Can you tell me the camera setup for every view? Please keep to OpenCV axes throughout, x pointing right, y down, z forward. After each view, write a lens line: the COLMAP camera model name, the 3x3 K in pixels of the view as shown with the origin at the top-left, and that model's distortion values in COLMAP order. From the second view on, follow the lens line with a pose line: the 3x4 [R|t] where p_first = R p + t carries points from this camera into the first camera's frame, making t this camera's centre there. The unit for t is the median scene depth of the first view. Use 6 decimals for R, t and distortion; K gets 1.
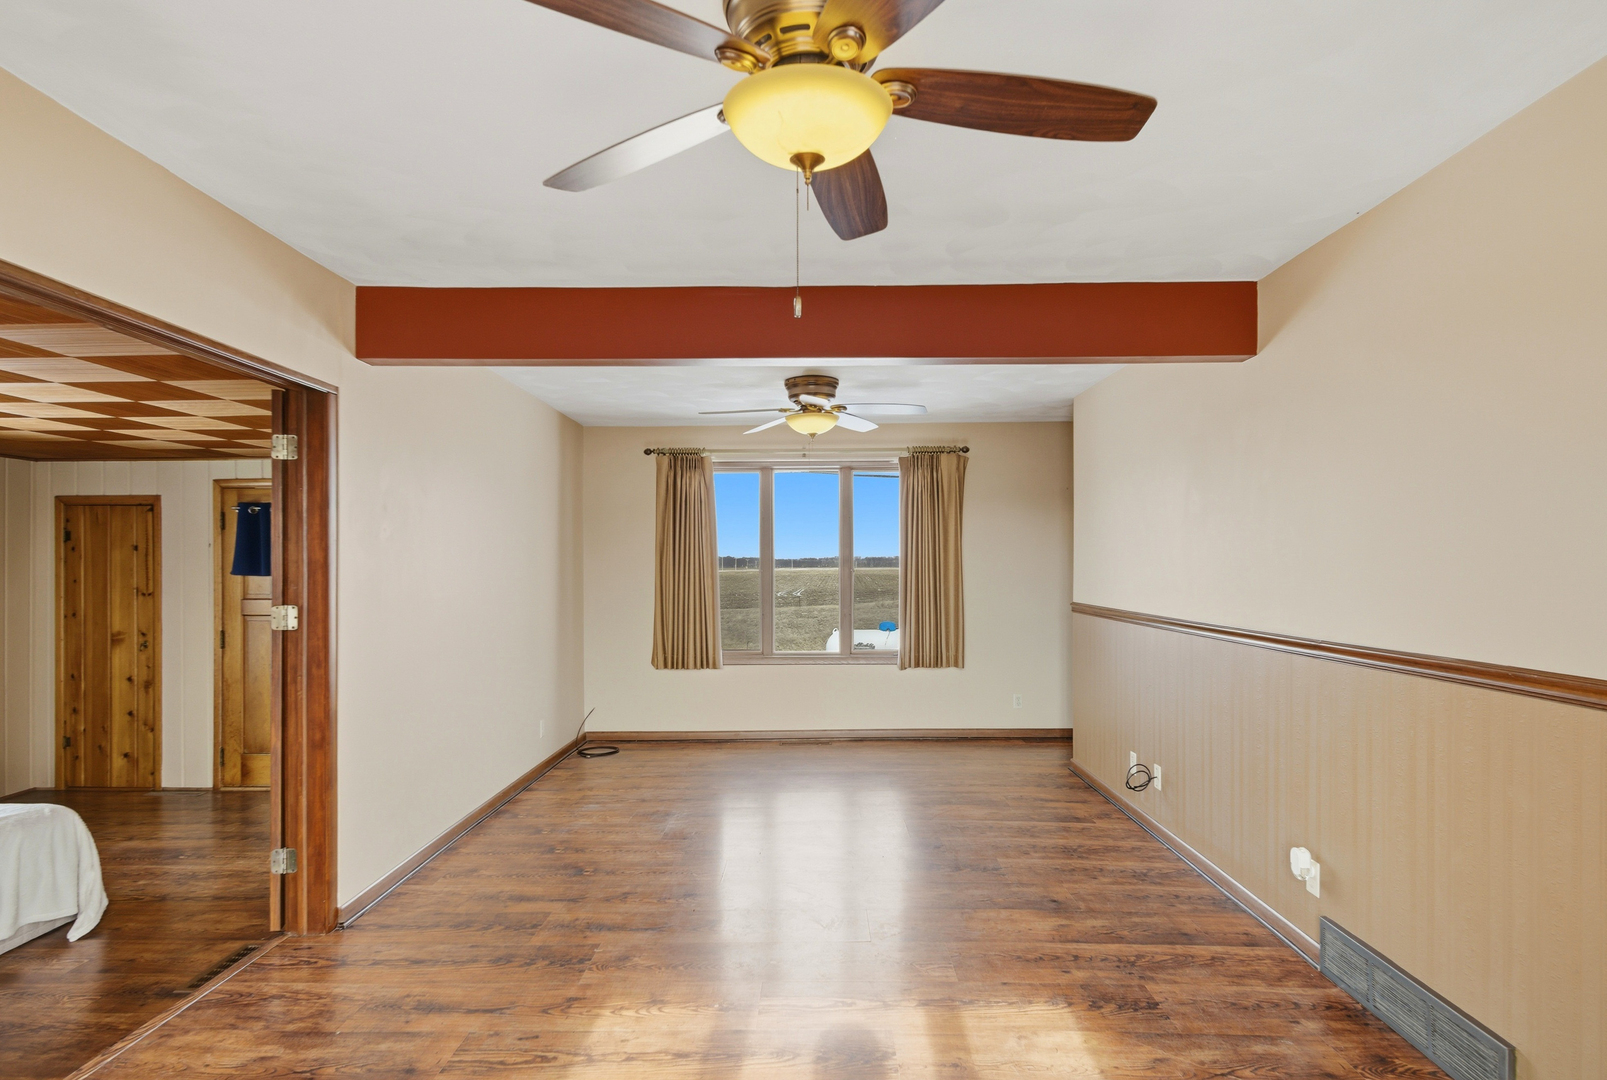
lens RADIAL K [[888.4, 0, 806.7], [0, 888.4, 553.4], [0, 0, 1]] dist [-0.003934, -0.000898]
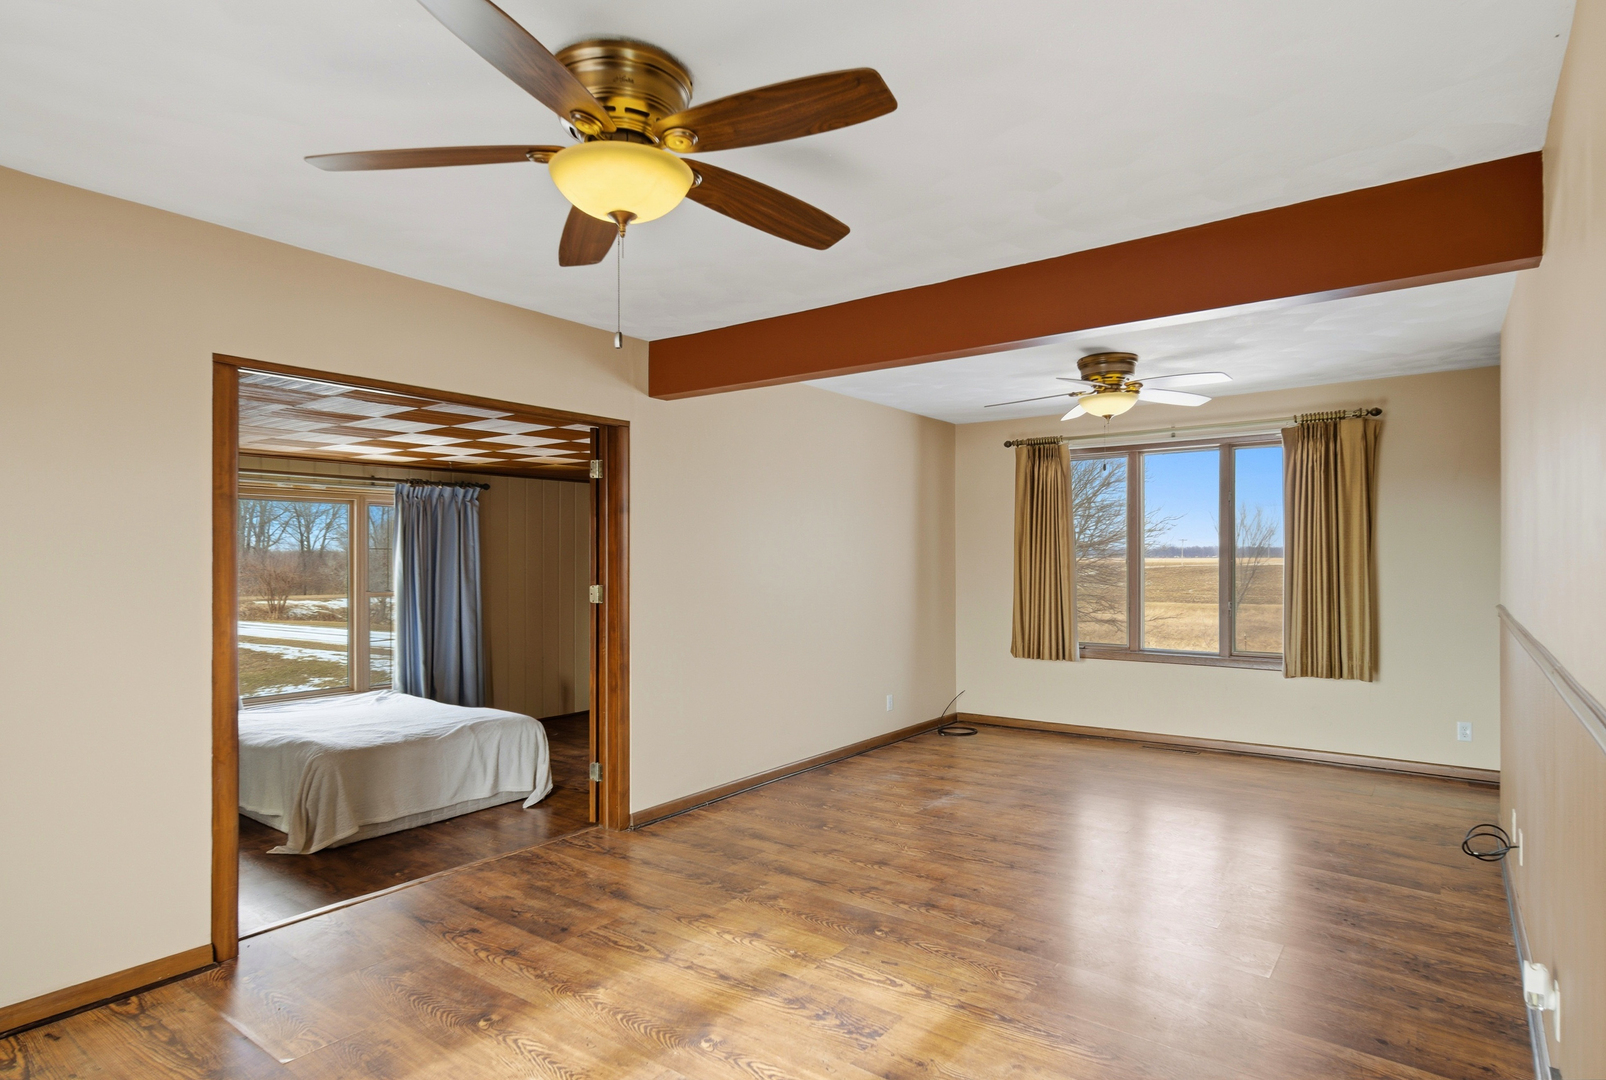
lens RADIAL K [[887.9, 0, 836.0], [0, 887.9, 545.2], [0, 0, 1]] dist [-0.003934, -0.000898]
pose [[0.806336, -0.005920, -0.591428, 0.327678], [0.008011, 0.999967, 0.000914, -0.000743], [0.591403, -0.005475, 0.806358, 0.073809]]
